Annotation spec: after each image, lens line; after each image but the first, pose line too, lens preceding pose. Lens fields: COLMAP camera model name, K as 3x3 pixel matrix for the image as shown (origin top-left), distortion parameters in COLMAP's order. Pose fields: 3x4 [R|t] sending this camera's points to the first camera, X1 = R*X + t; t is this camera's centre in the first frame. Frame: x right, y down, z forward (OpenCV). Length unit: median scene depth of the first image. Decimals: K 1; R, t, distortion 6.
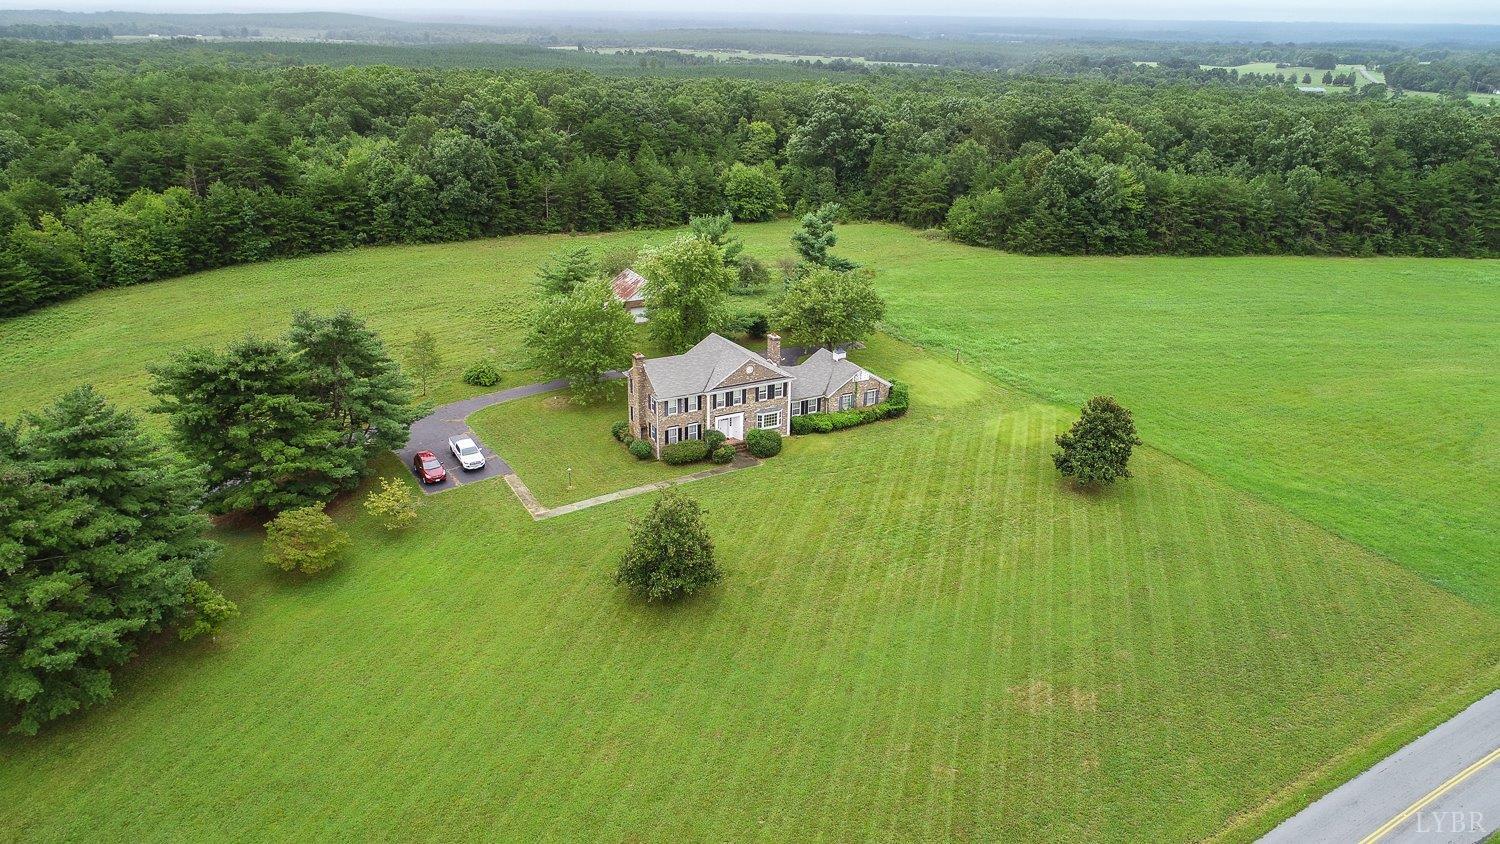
lens RADIAL K [[1017.1, 0, 750.4], [0, 1017.1, 422.8], [0, 0, 1]] dist [0.004244, 0.001340]
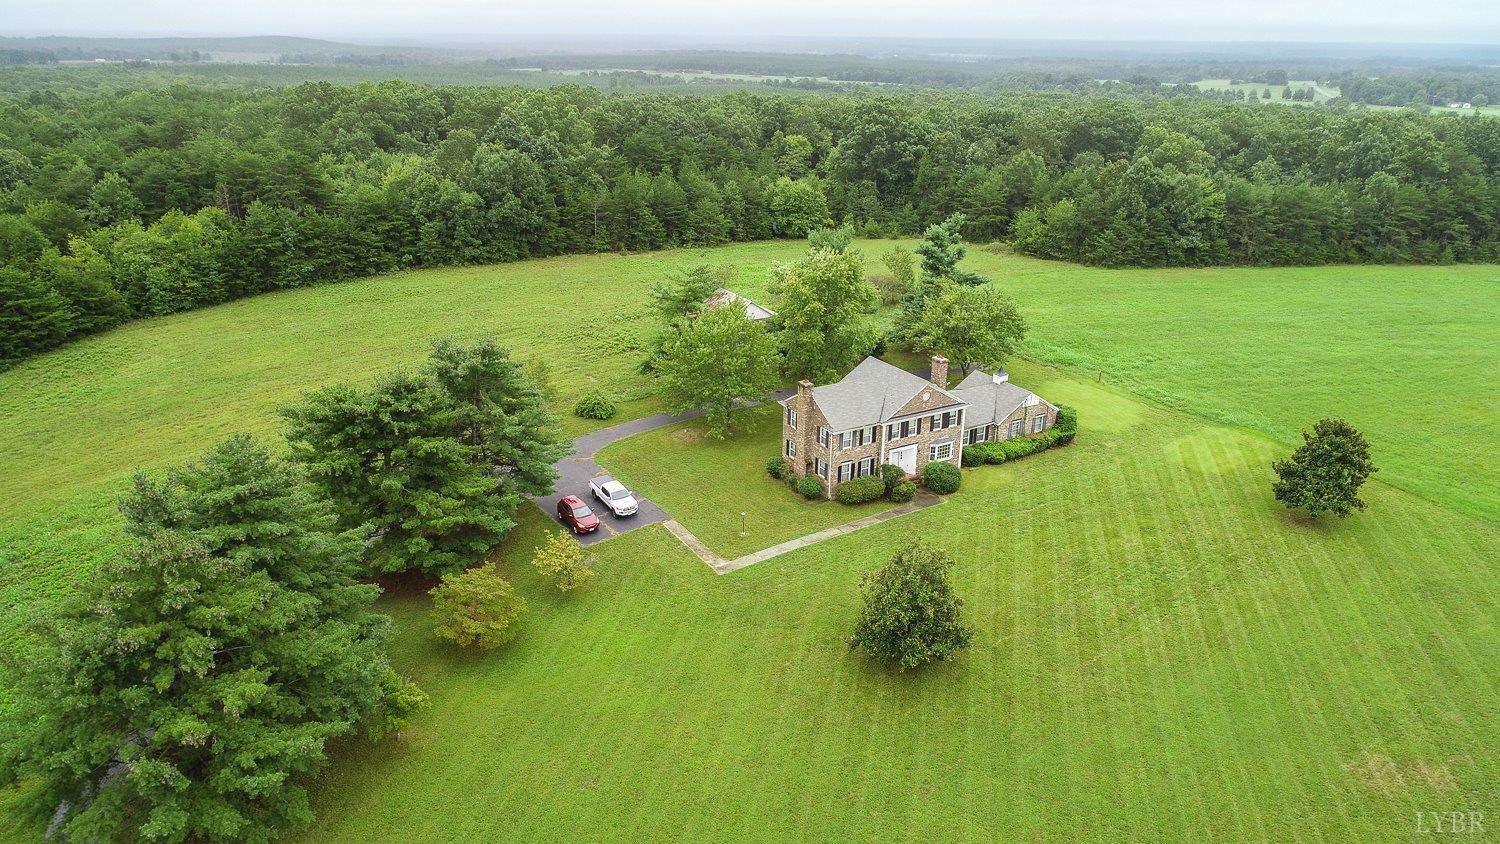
lens RADIAL K [[1017.1, 0, 750.9], [0, 1017.1, 422.5], [0, 0, 1]] dist [0.004244, 0.001340]
pose [[0.998938, -0.020896, 0.041058, -0.163957], [0.021687, 0.999586, -0.018907, -0.013119], [-0.040646, 0.019777, 0.998978, 0.092183]]
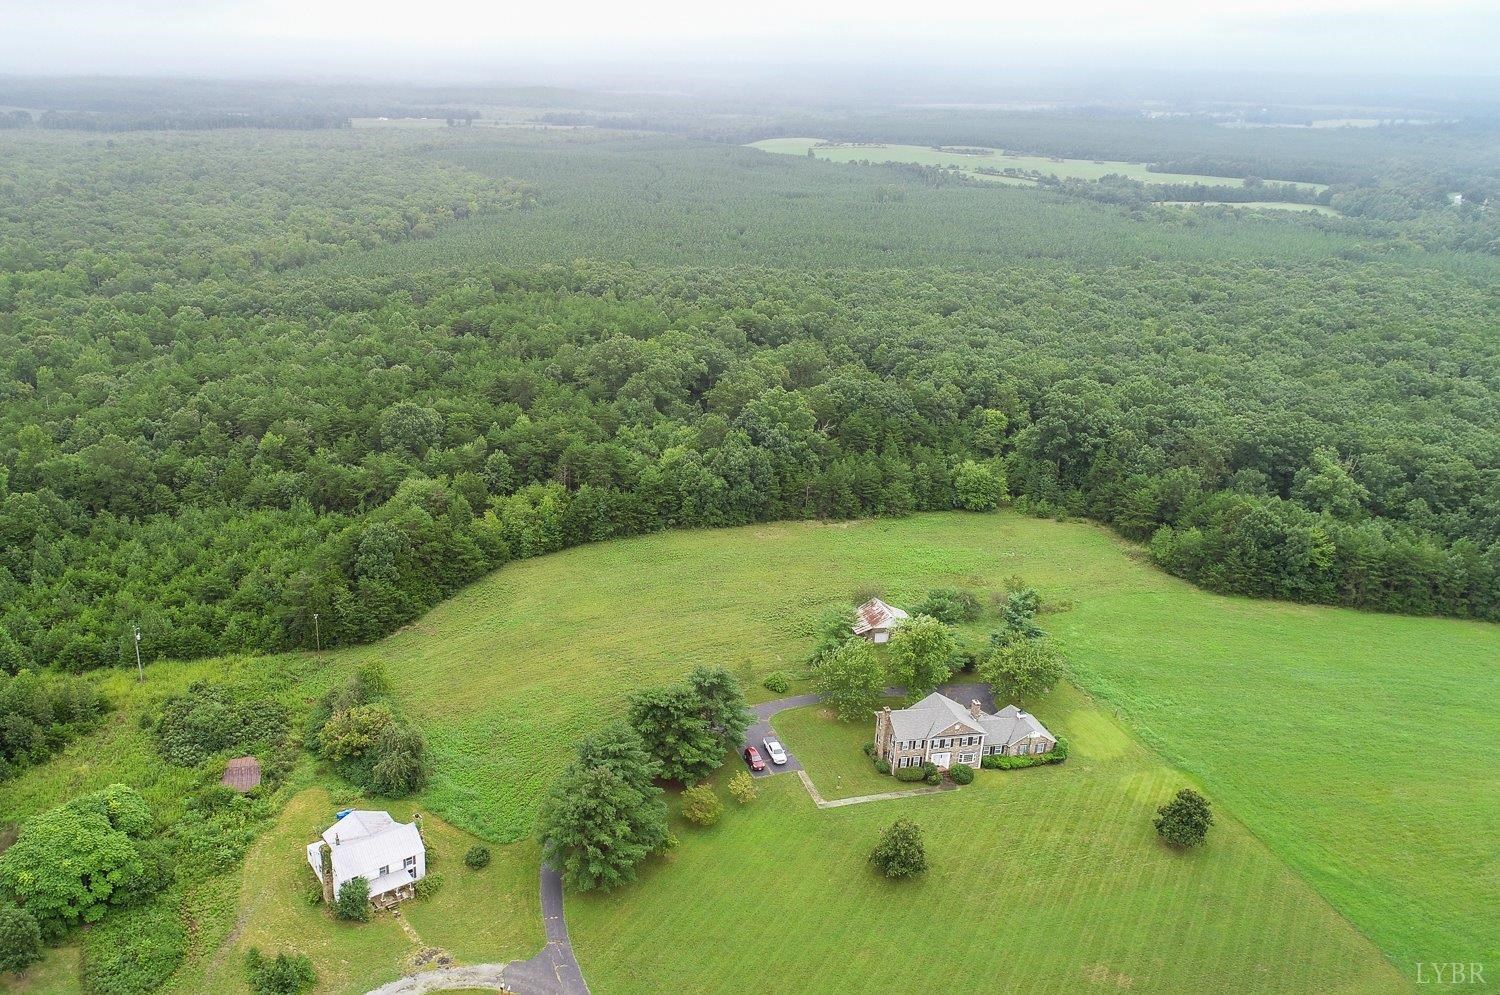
lens RADIAL K [[1197.3, 0, 610.5], [0, 1197.3, 495.5], [0, 0, 1]] dist [0.004112, 0.000168]
pose [[0.953499, 0.104910, -0.282550, -0.022721], [-0.115140, 0.993152, -0.019802, -0.264516], [0.278538, 0.051414, 0.959048, -0.813488]]
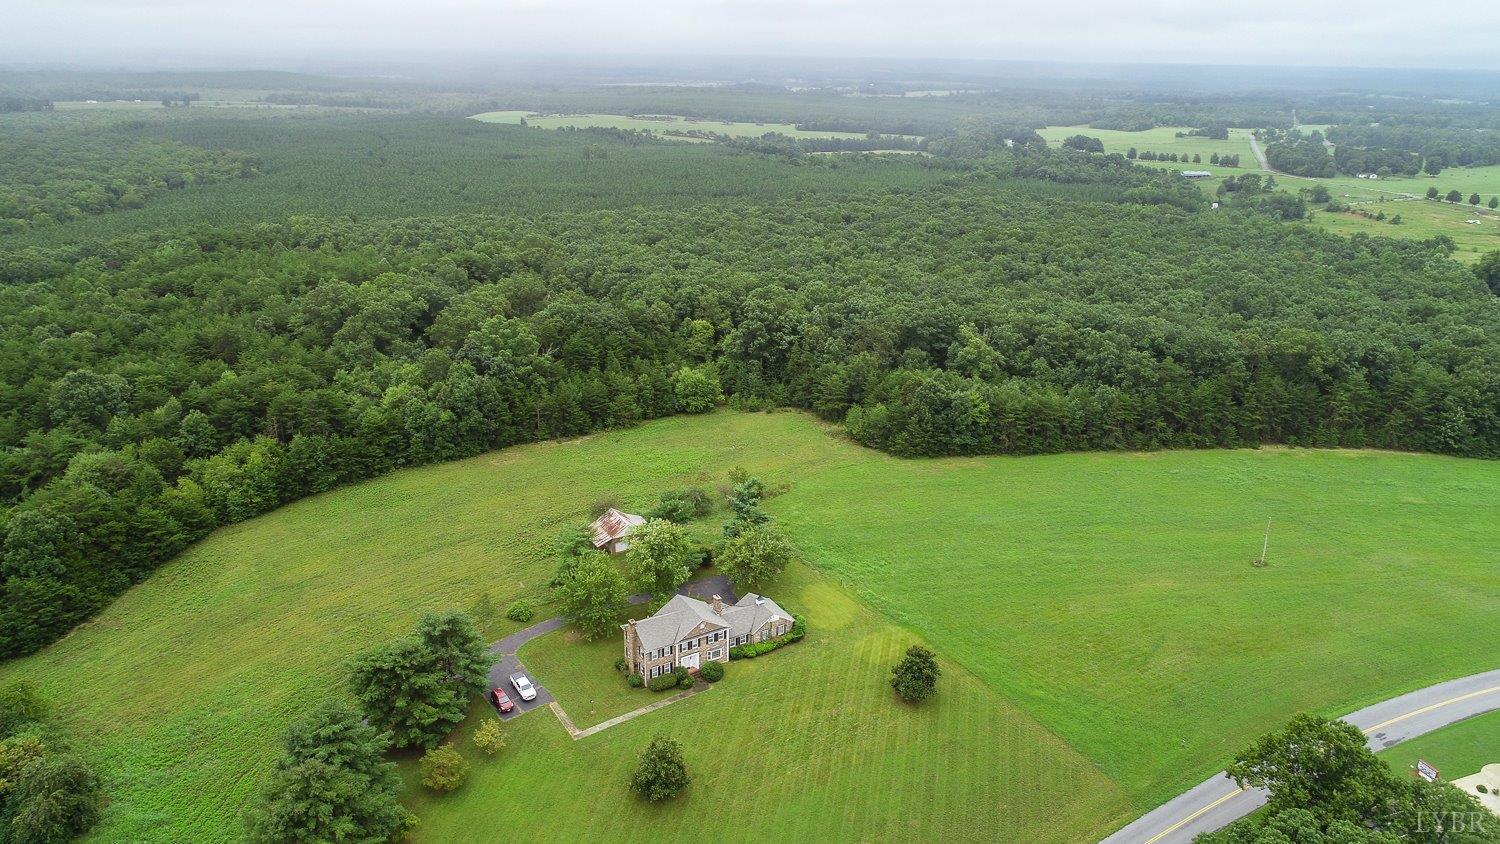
lens RADIAL K [[1017.1, 0, 750.0], [0, 1017.1, 421.3], [0, 0, 1]] dist [0.004244, 0.001340]
pose [[0.998165, -0.020628, 0.056935, -0.008750], [0.022619, 0.999147, -0.034553, -0.267827], [-0.056173, 0.035777, 0.997780, -0.507904]]
